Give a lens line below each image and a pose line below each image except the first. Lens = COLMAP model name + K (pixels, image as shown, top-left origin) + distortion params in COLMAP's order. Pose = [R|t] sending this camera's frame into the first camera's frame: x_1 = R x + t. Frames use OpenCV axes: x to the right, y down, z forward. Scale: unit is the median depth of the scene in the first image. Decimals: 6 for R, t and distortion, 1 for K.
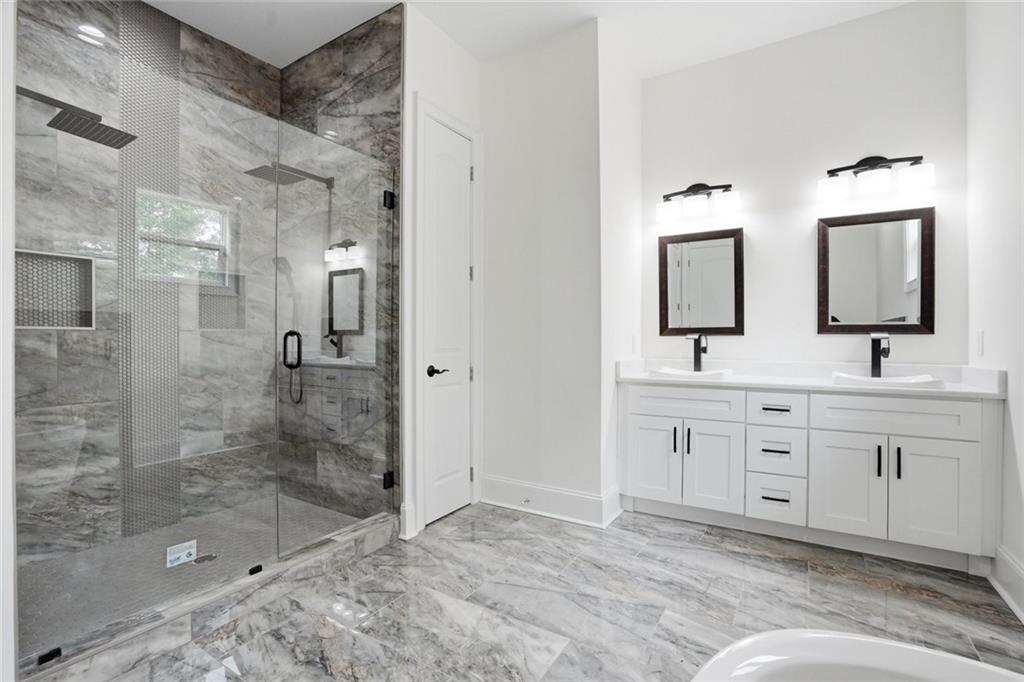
lens RADIAL K [[479.1, 0, 512.6], [0, 479.1, 346.0], [0, 0, 1]] dist [-0.031459, 0.010794]
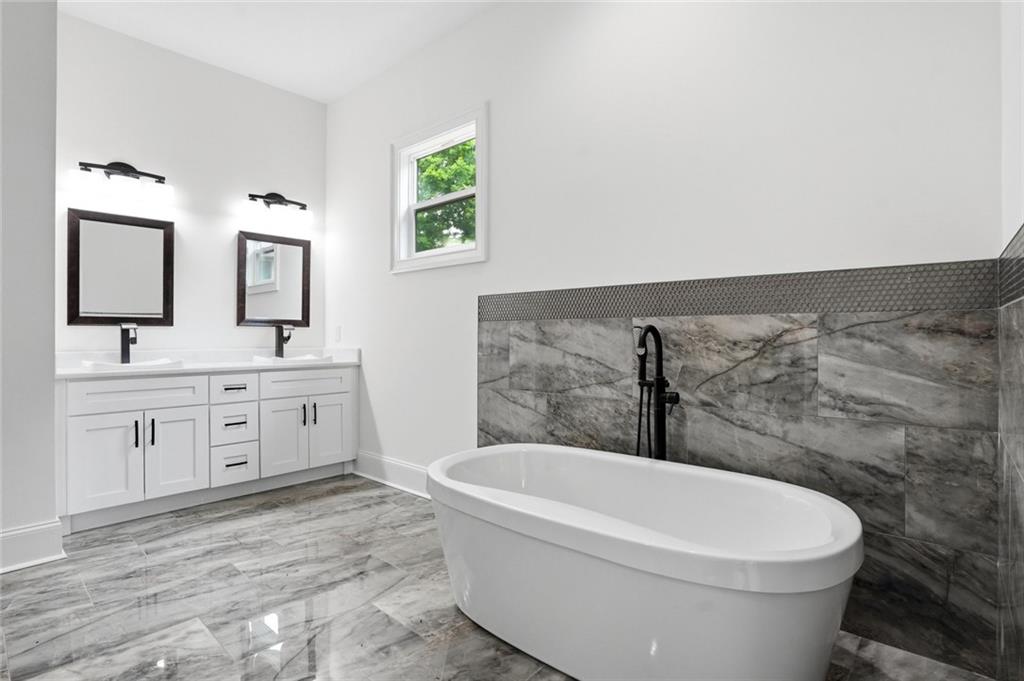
lens RADIAL K [[529.1, 0, 512.0], [0, 529.1, 335.1], [0, 0, 1]] dist [0.005504, 0.001599]
pose [[0.181598, -0.003707, 0.983366, -0.626156], [0.009377, 0.999954, 0.002037, 0.003320], [-0.983328, 0.008851, 0.181625, 0.074287]]
